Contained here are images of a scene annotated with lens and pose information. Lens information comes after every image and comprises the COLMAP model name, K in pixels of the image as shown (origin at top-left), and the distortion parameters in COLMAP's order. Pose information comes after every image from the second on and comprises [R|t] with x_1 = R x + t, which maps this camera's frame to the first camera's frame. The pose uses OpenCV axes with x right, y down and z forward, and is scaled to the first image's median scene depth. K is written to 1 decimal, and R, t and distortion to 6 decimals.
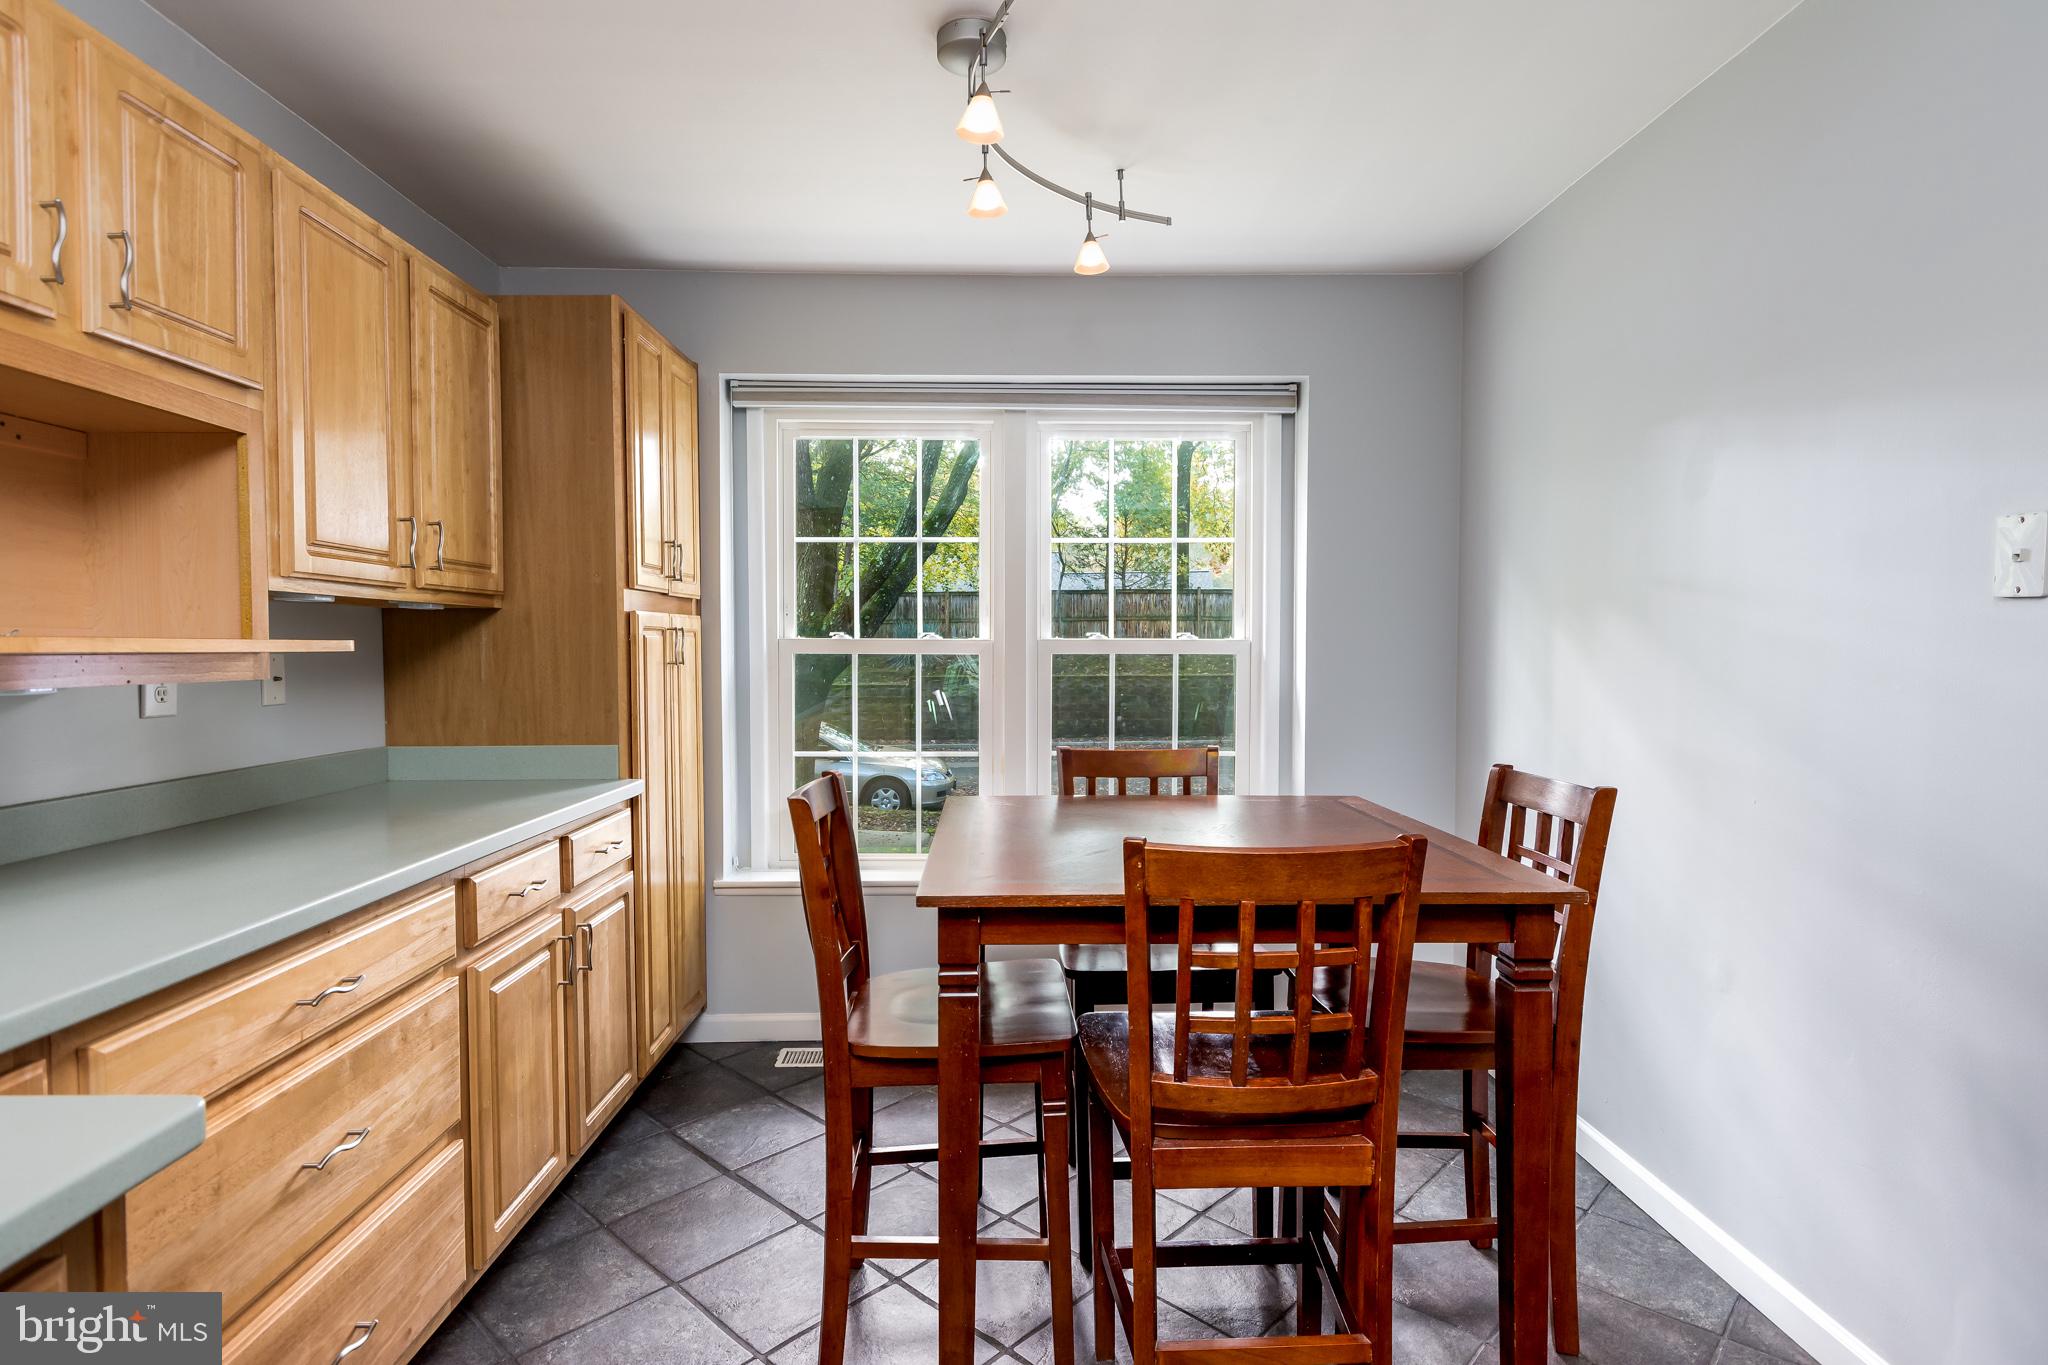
lens RADIAL K [[1030.7, 0, 1016.6], [0, 1030.7, 685.6], [0, 0, 1]] dist [0.000884, -0.000422]
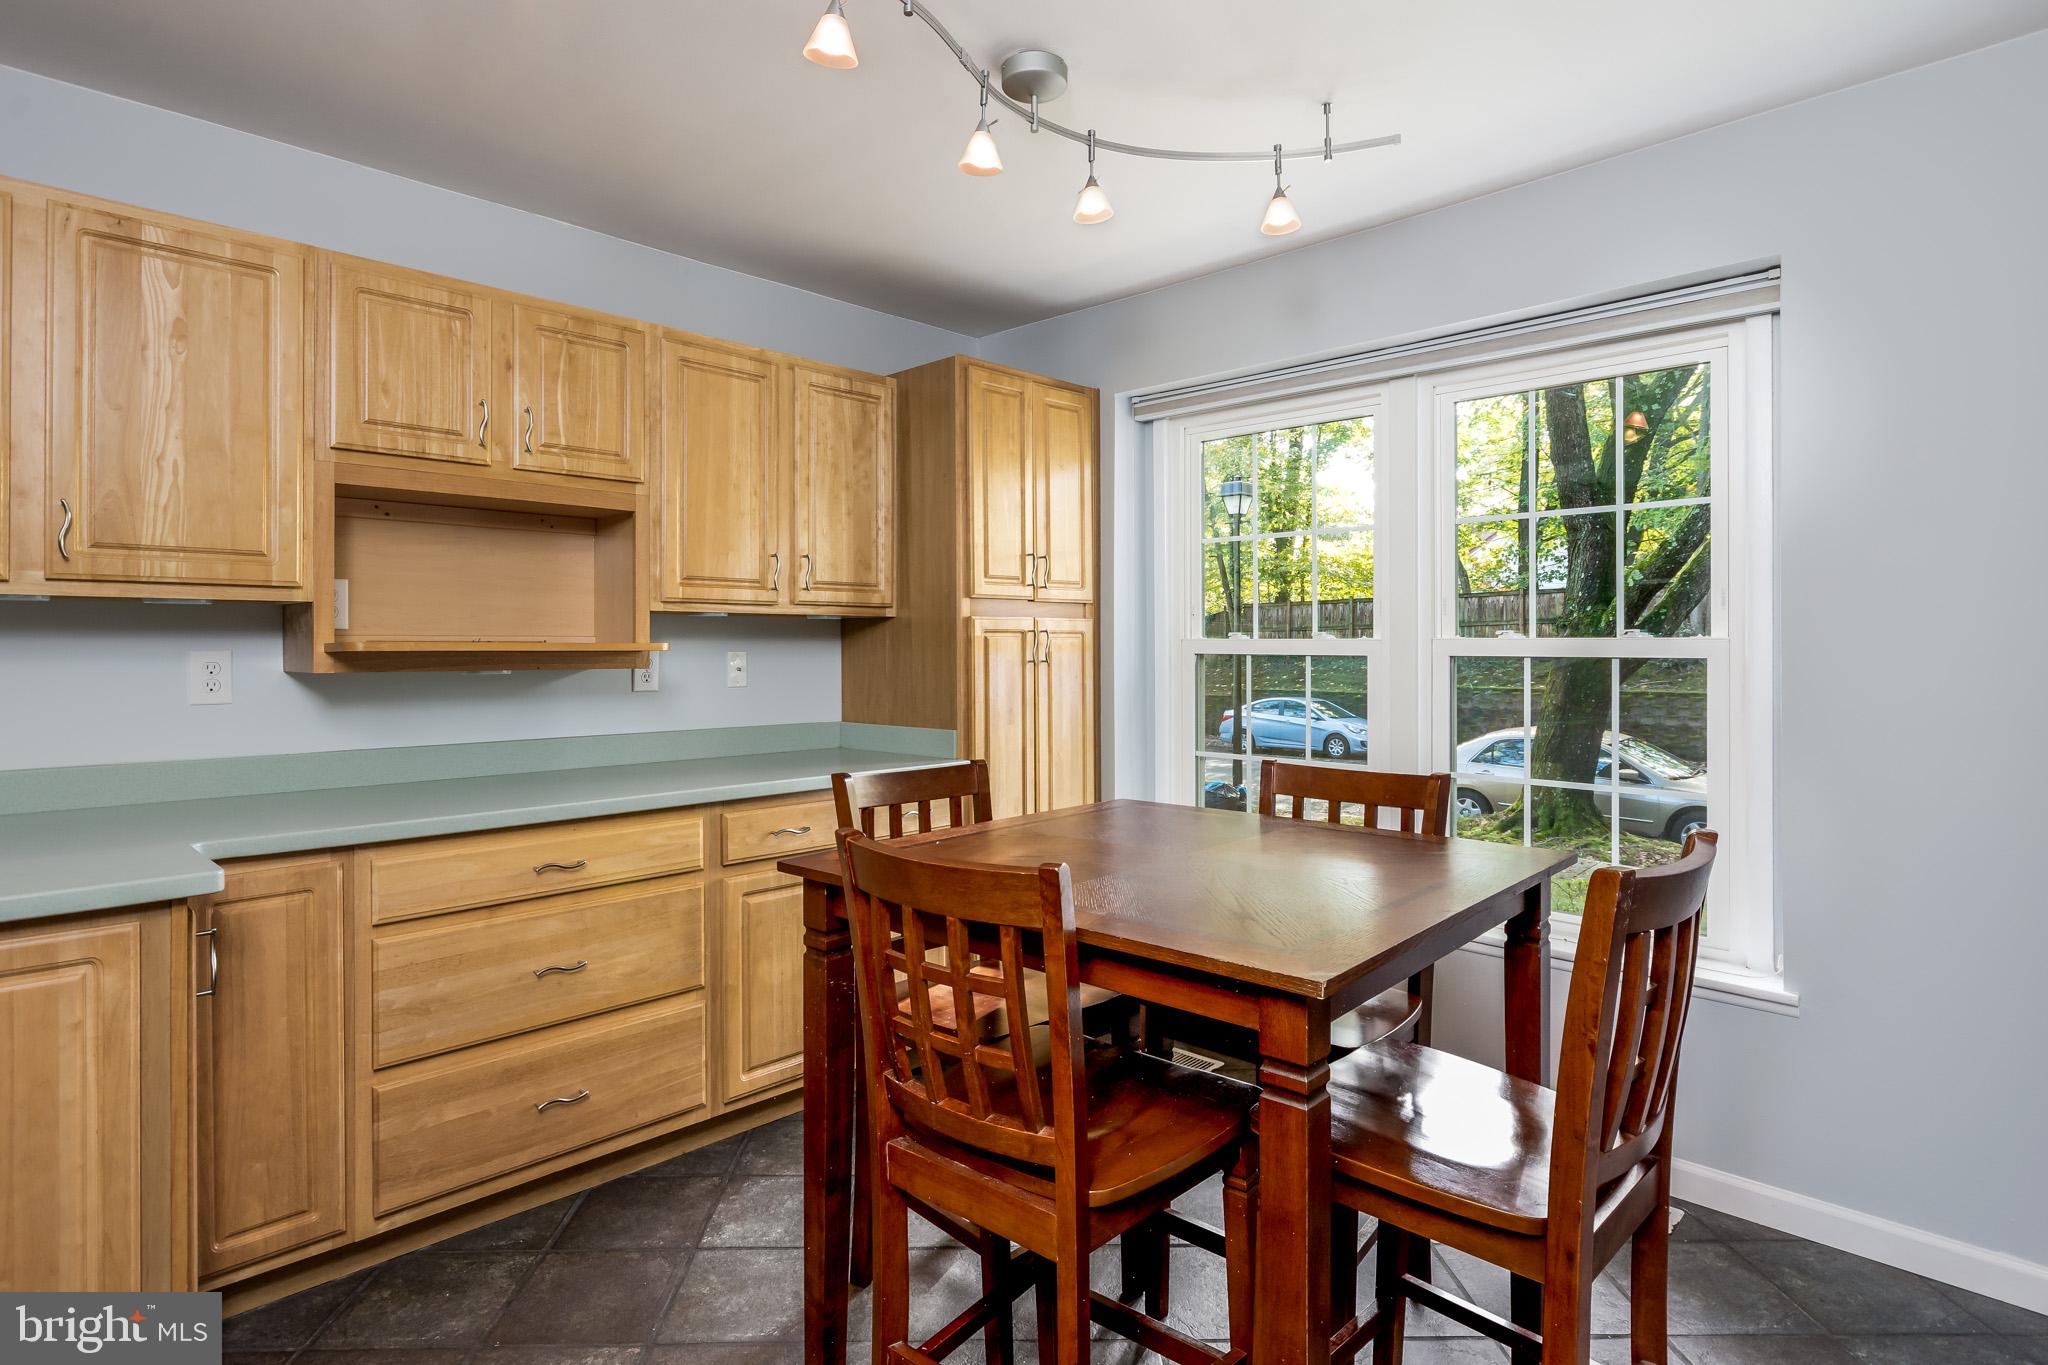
lens RADIAL K [[1030.7, 0, 1023.6], [0, 1030.7, 643.6], [0, 0, 1]] dist [0.000884, -0.000422]
pose [[0.707659, 0.001302, -0.706553, 0.530286], [-0.027079, 0.999314, -0.025279, -0.013552], [0.706035, 0.037022, 0.707209, 0.215377]]
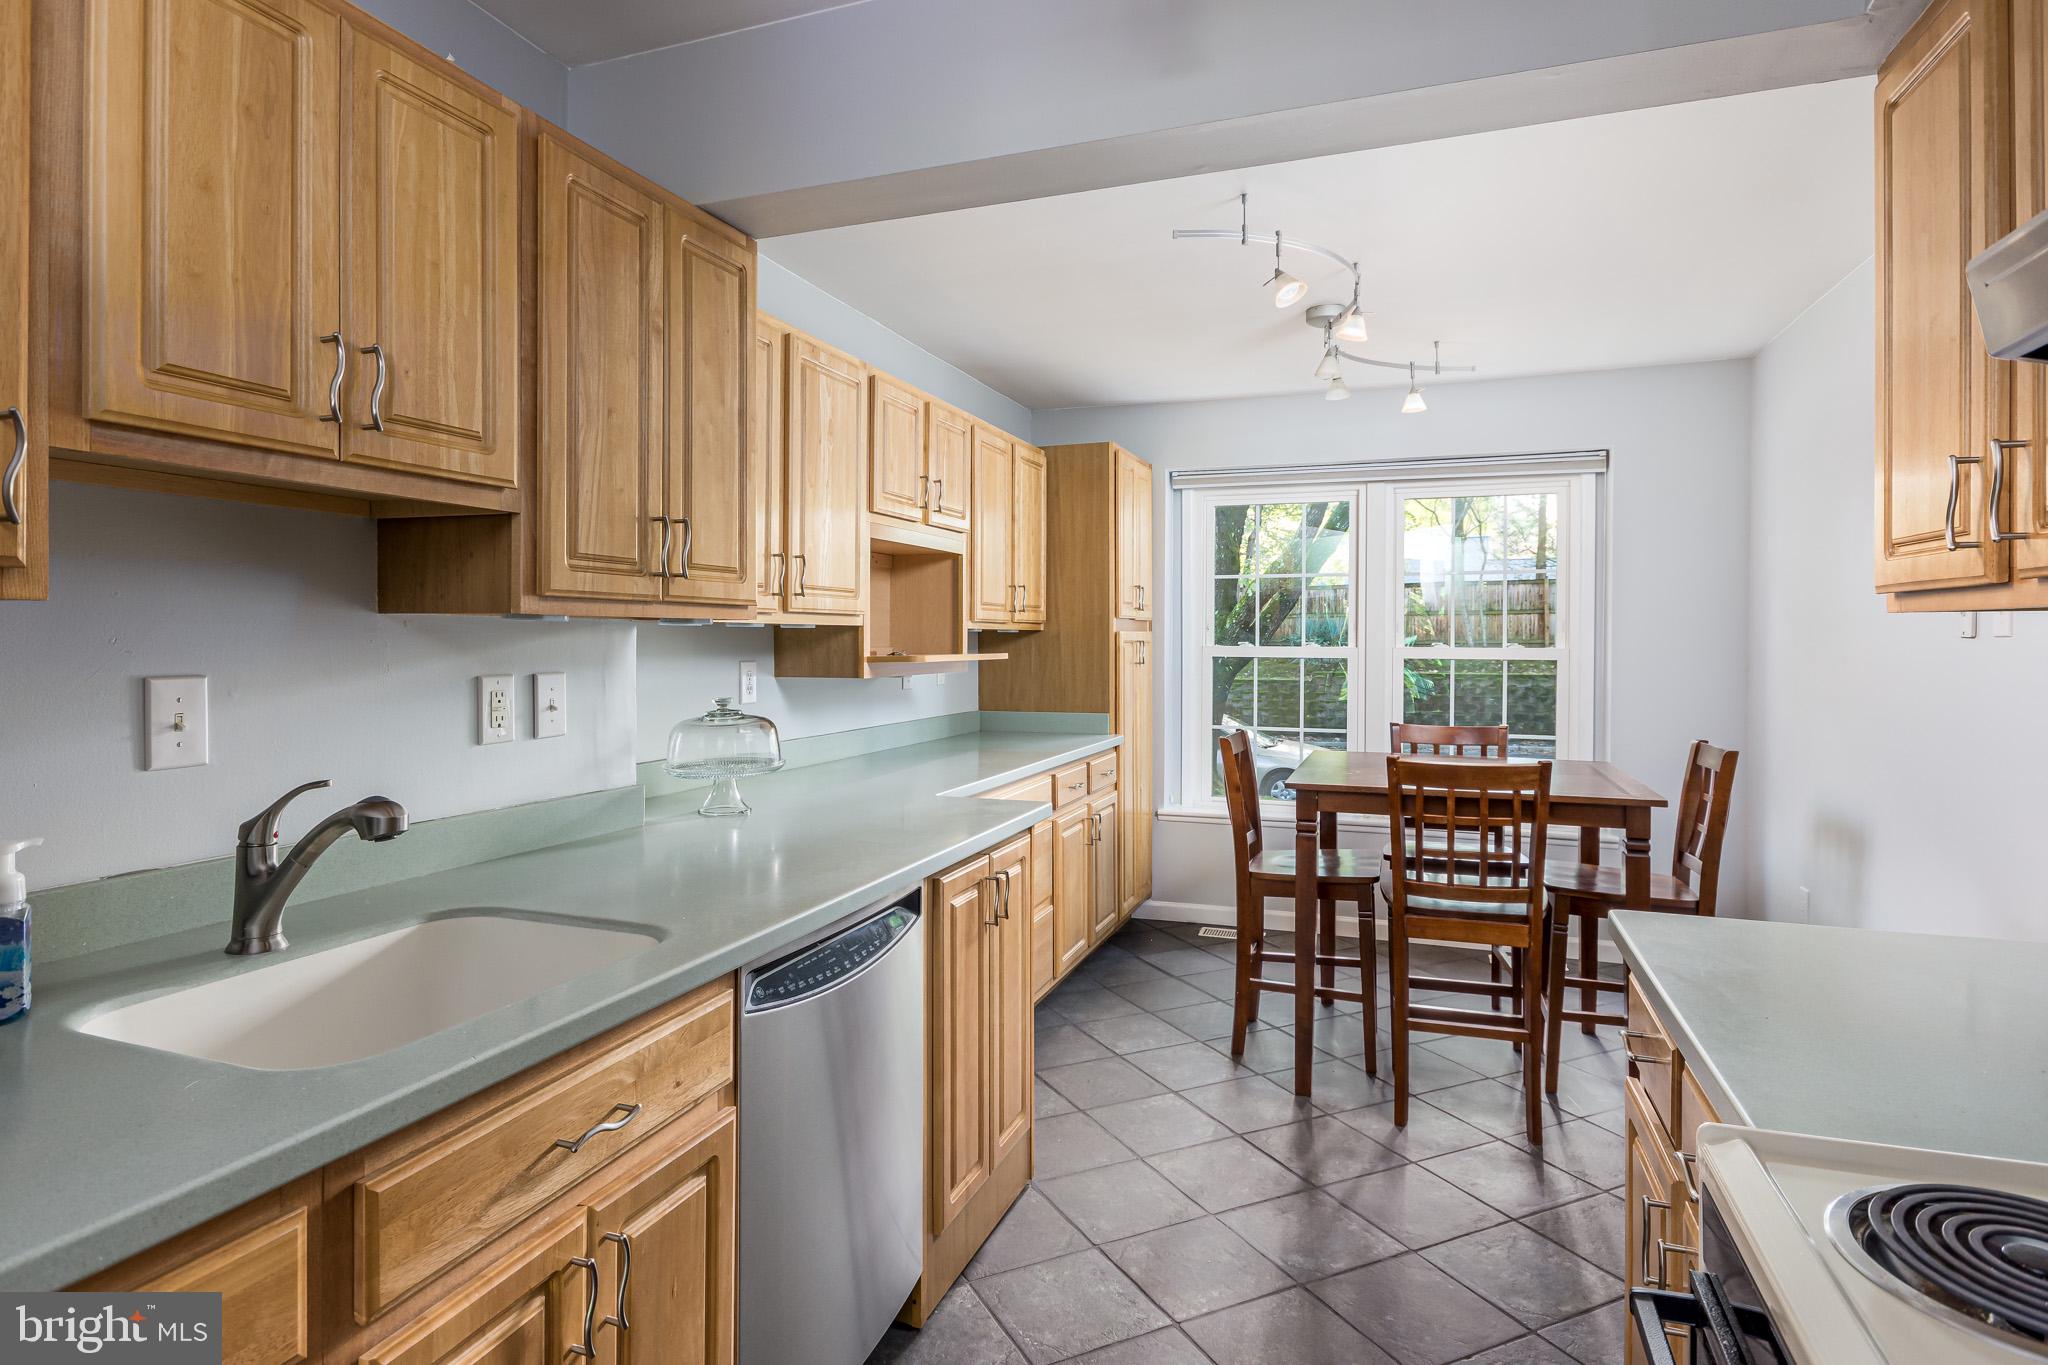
lens RADIAL K [[1074.2, 0, 1015.8], [0, 1074.2, 636.5], [0, 0, 1]] dist [-0.001446, -0.001261]
pose [[0.930261, 0.002307, -0.366892, 0.105580], [-0.017277, 0.999146, -0.037522, 0.001911], [0.366492, 0.041244, 0.929506, -0.668229]]
